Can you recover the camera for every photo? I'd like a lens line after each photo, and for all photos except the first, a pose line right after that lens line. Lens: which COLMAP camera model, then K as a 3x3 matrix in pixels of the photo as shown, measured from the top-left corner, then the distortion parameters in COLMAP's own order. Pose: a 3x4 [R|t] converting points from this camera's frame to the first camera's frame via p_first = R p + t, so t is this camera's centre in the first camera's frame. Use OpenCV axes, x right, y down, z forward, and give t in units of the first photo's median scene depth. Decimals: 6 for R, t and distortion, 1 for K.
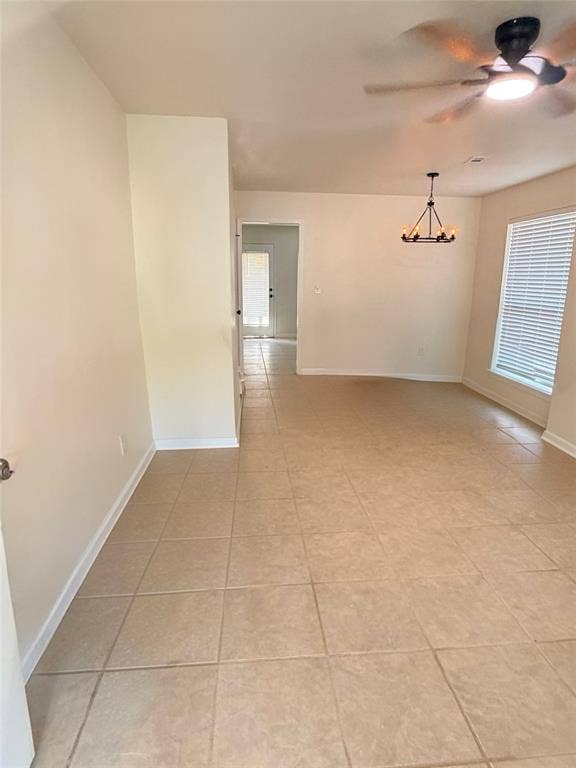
lens RADIAL K [[404.9, 0, 288.0], [0, 404.9, 384.0], [0, 0, 1]] dist [0.000897, 0.000375]
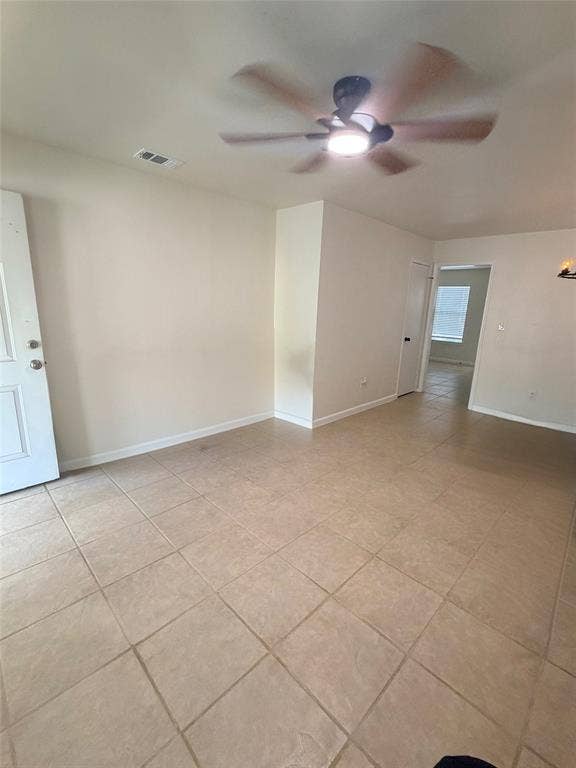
lens RADIAL K [[307.8, 0, 288.0], [0, 307.8, 384.0], [0, 0, 1]] dist [0.000803, -0.000462]
pose [[0.680226, 0.180761, -0.710365, 0.876041], [-0.209015, 0.976714, 0.048390, -0.049171], [0.702571, 0.115561, 0.702168, 0.283496]]
